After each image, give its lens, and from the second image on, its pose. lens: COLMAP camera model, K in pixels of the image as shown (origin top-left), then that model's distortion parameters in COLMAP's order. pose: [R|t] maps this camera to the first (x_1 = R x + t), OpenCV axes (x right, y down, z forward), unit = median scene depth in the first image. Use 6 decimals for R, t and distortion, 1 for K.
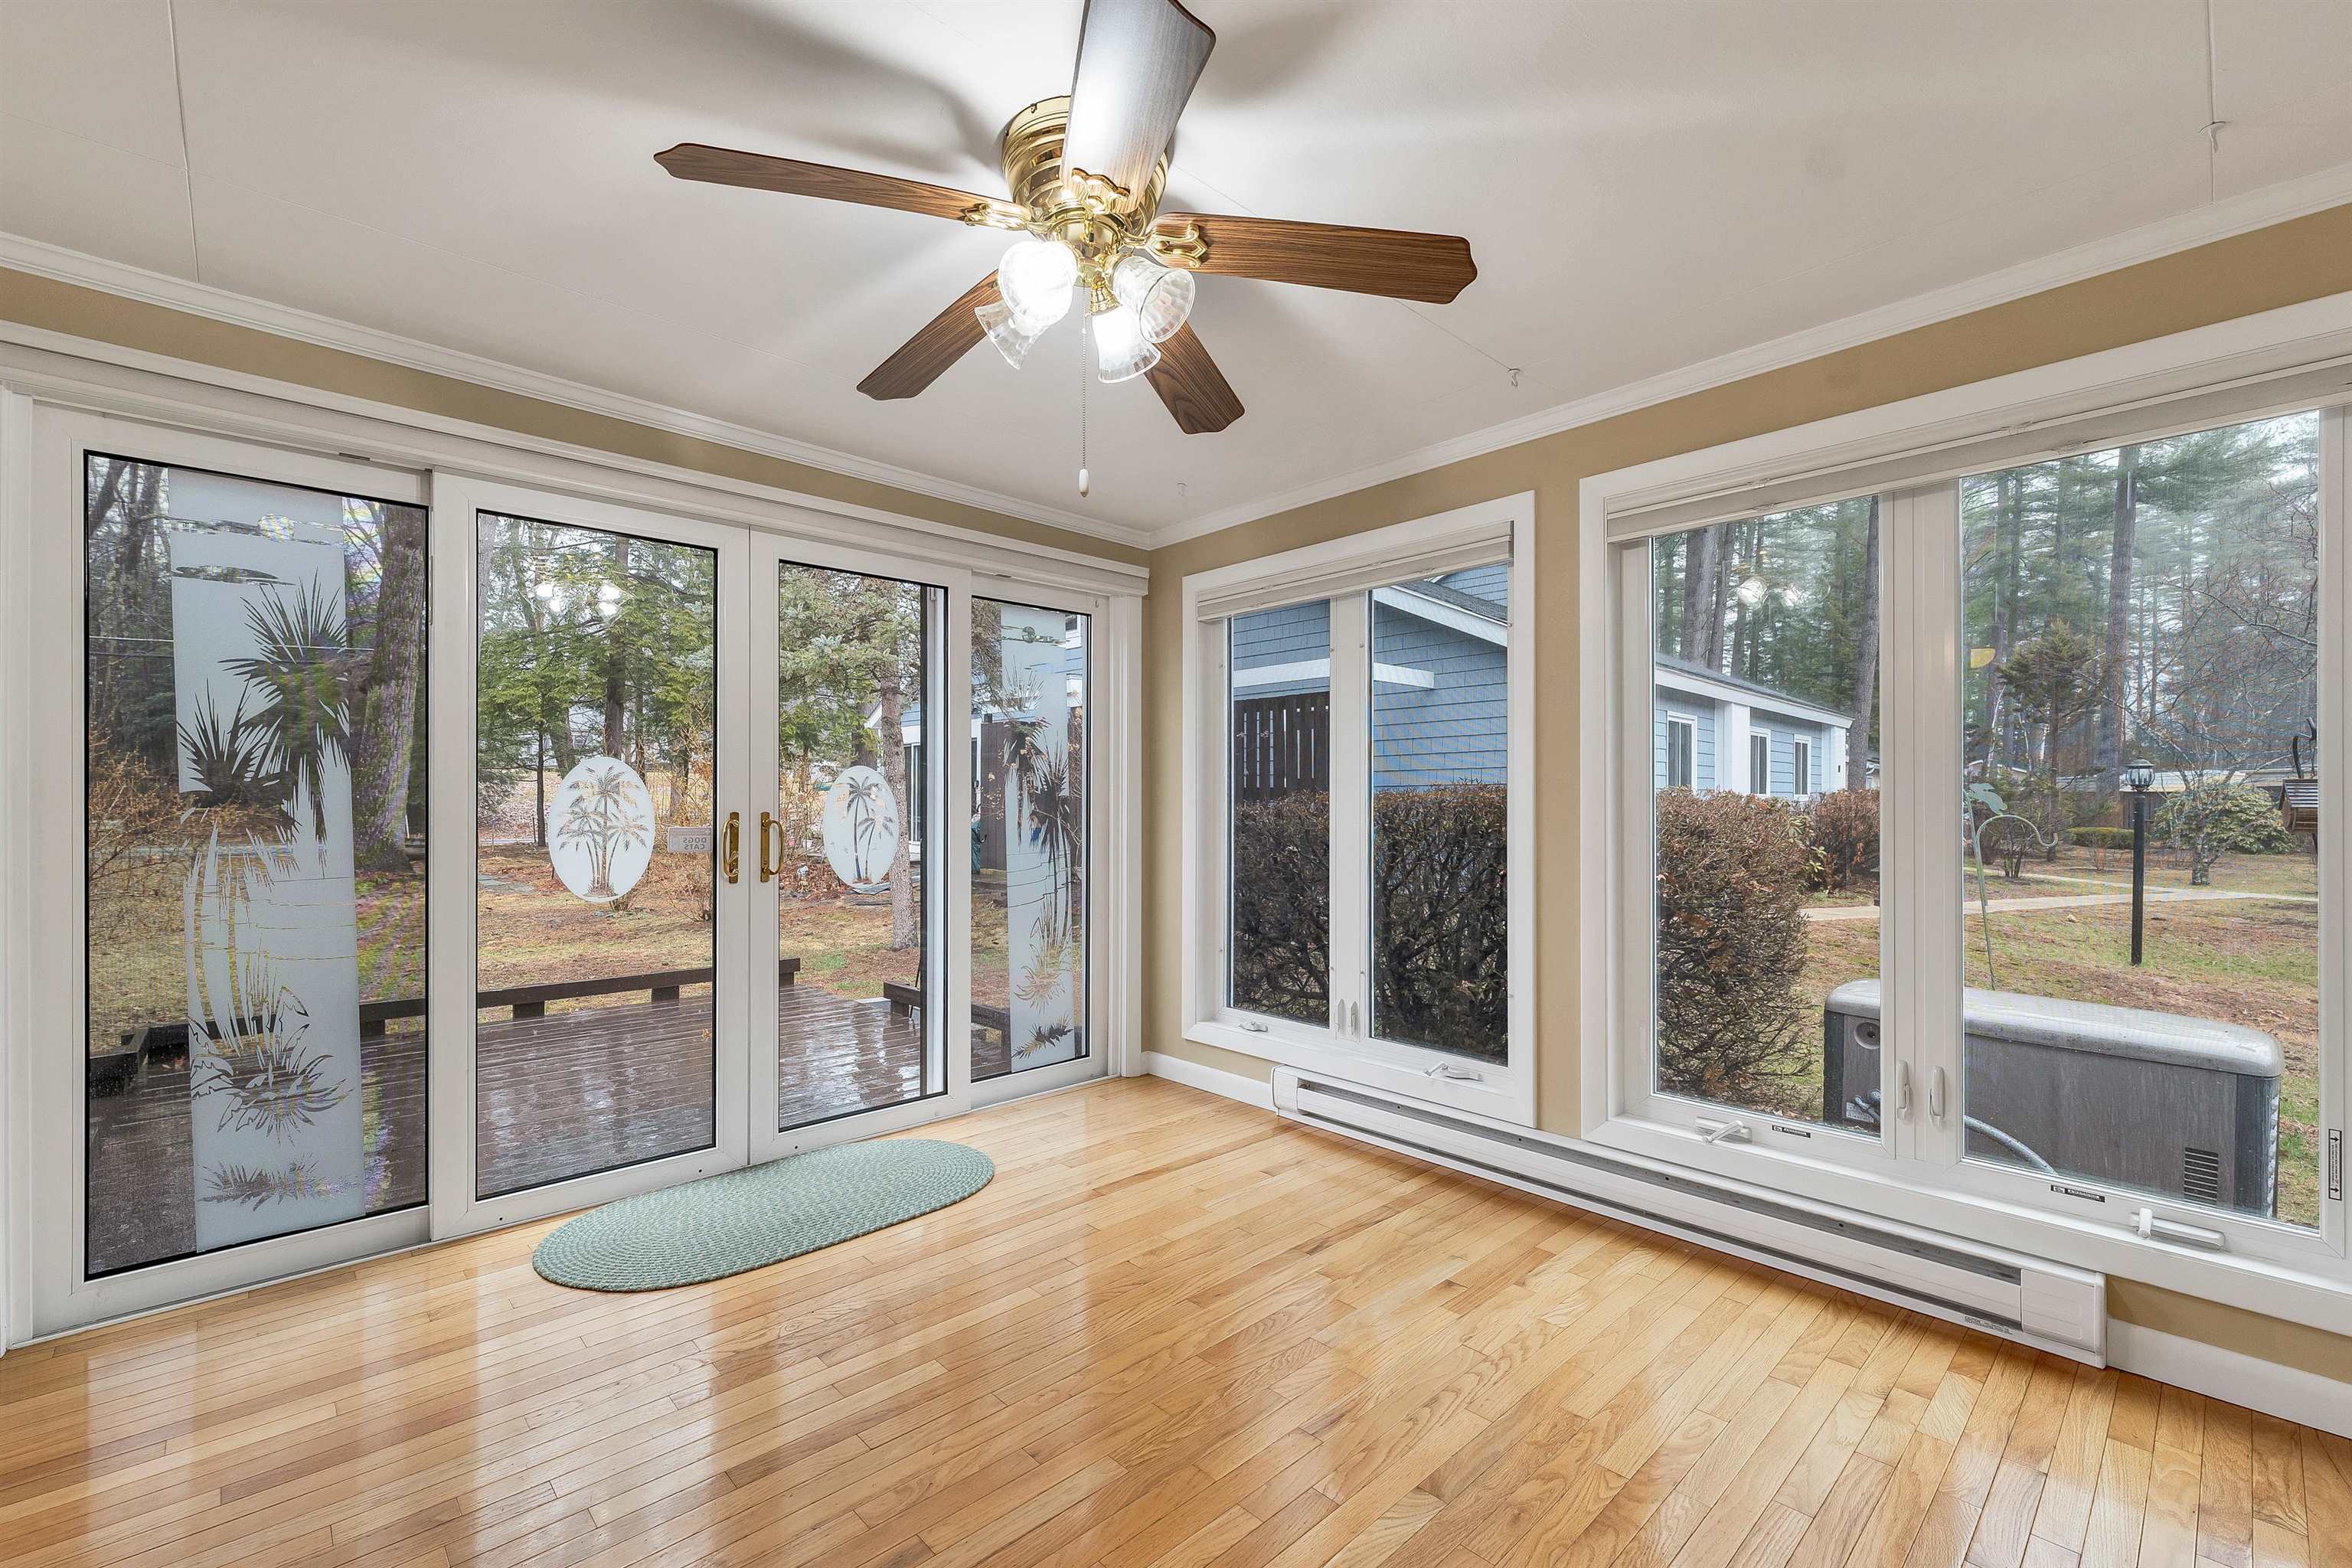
lens RADIAL K [[985.9, 0, 1169.7], [0, 985.9, 801.2], [0, 0, 1]] dist [-0.000578, 0.000054]
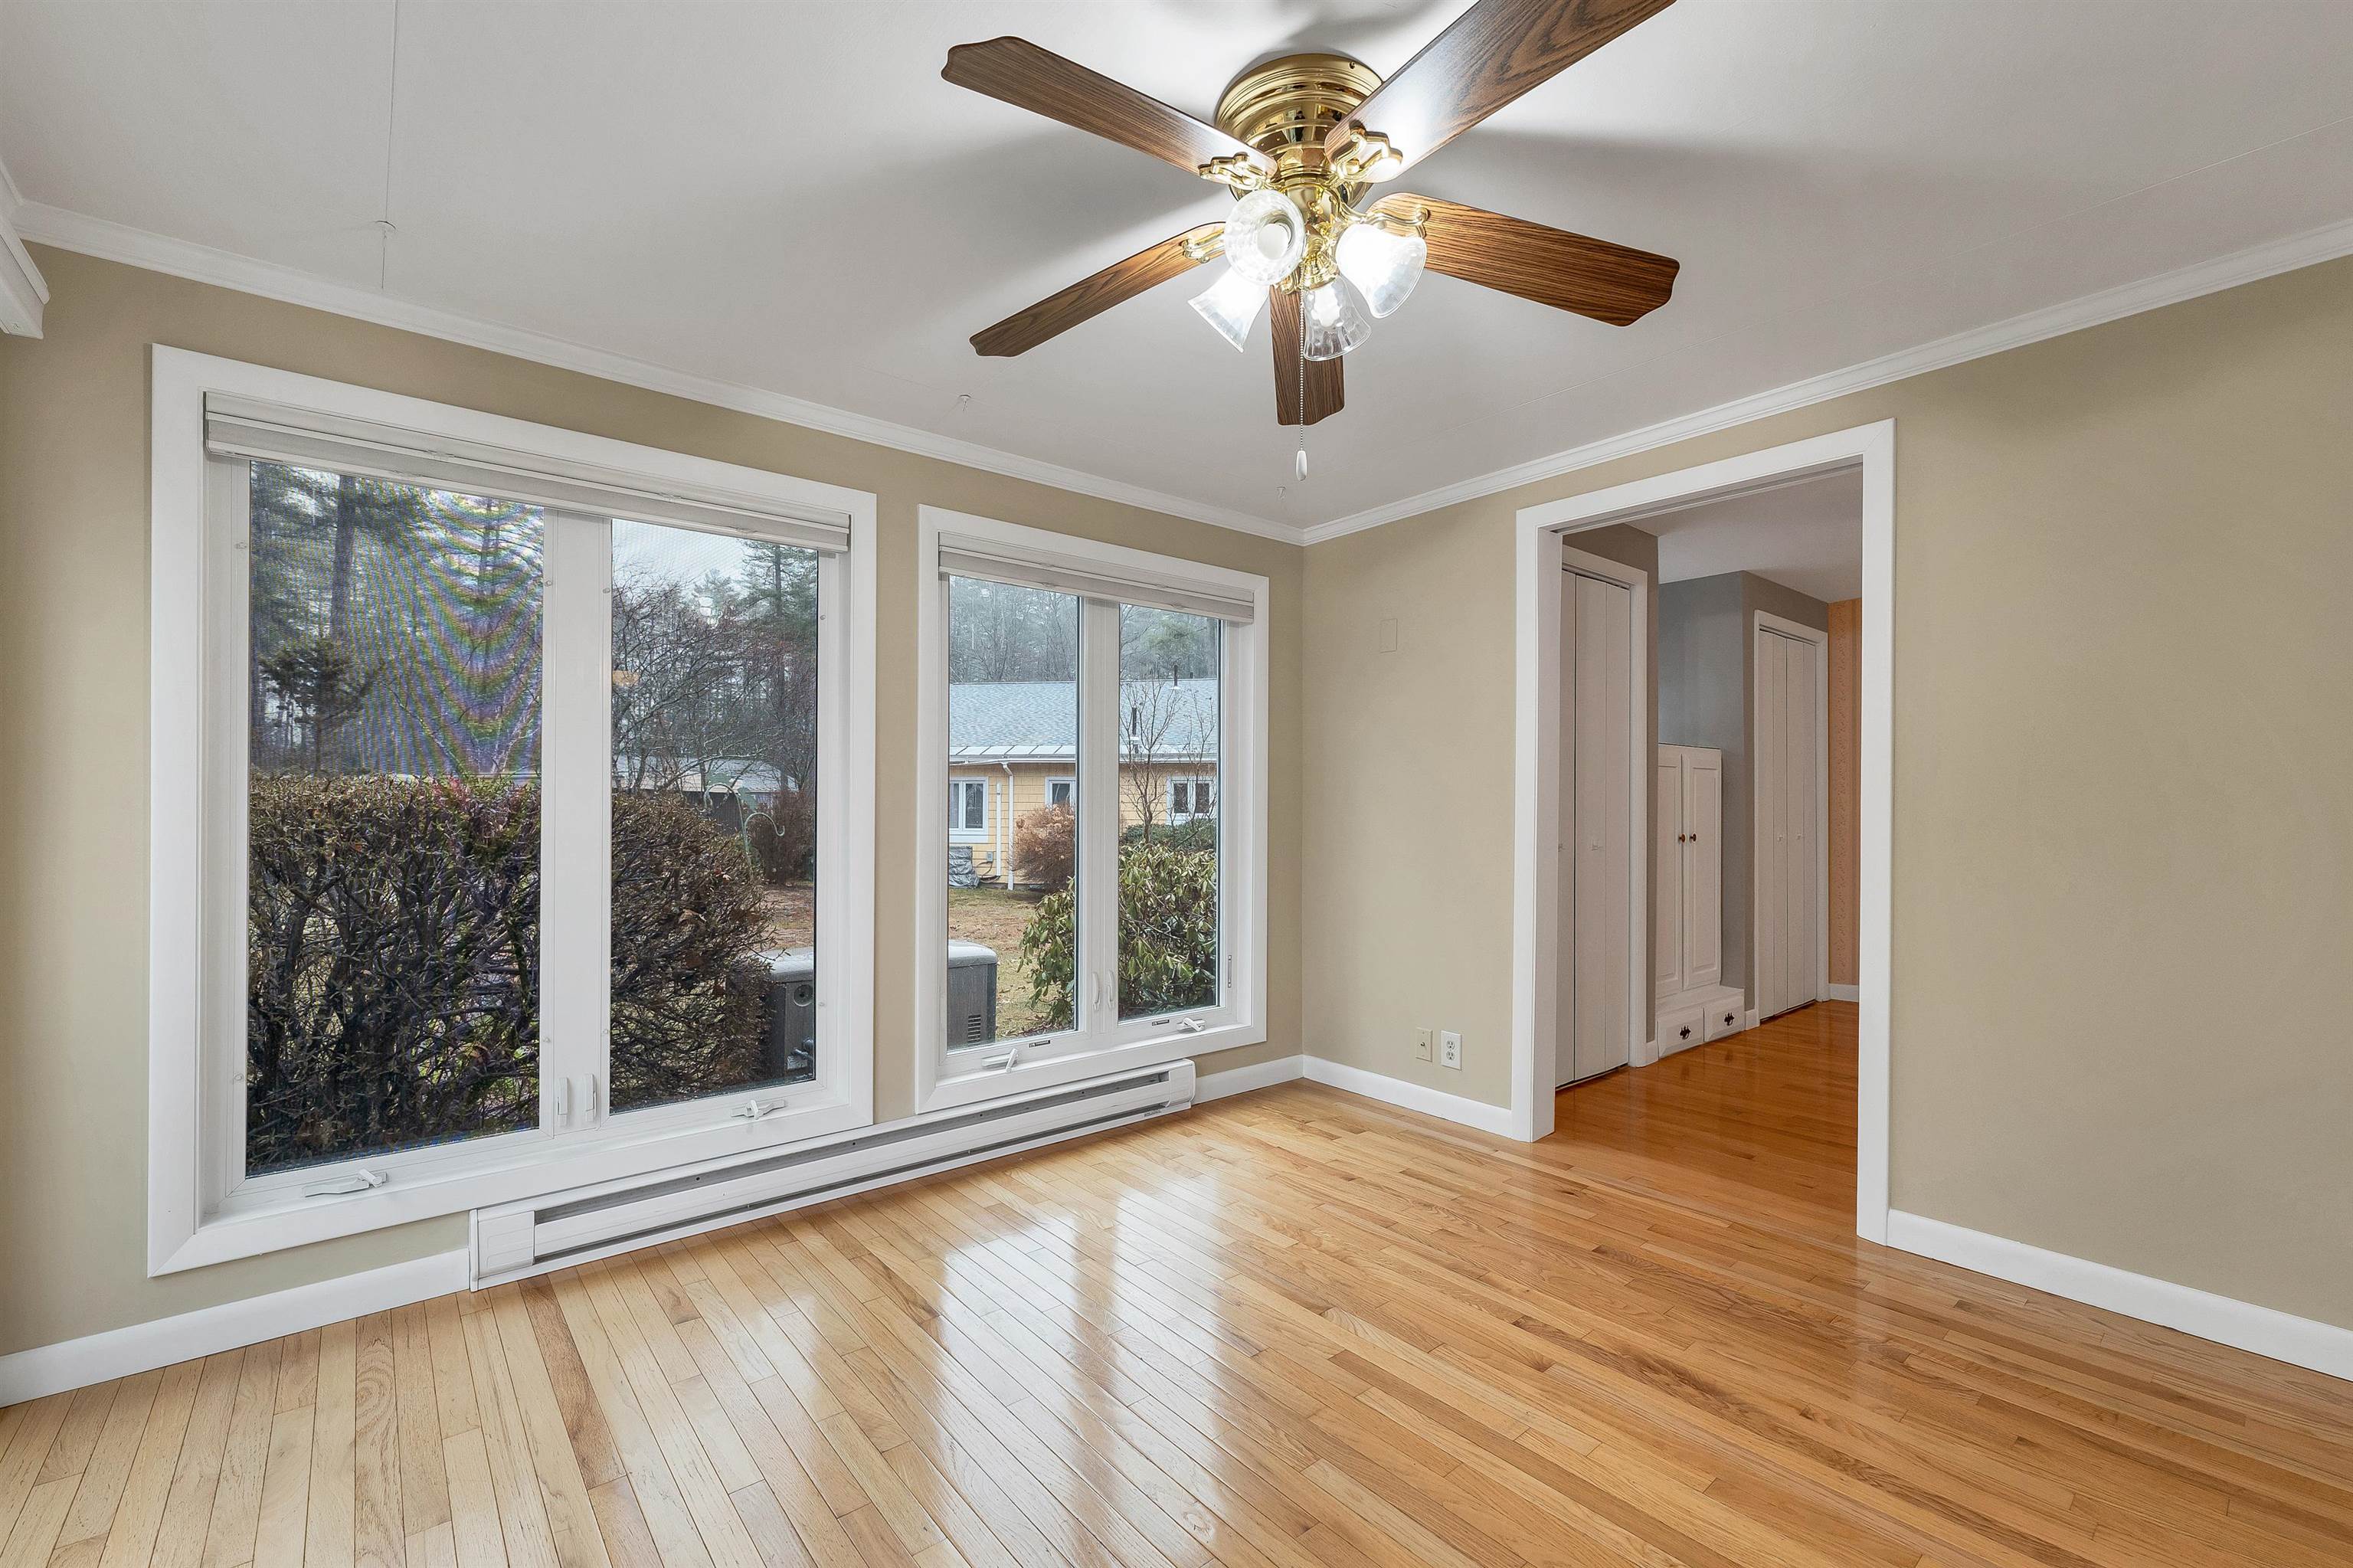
lens RADIAL K [[972.9, 0, 1163.3], [0, 972.9, 811.1], [0, 0, 1]] dist [-0.000070, -0.000032]
pose [[0.067280, -0.008578, 0.997697, -0.500825], [-0.003413, 0.999955, 0.008827, -0.000736], [-0.997728, -0.003999, 0.067248, 0.524396]]
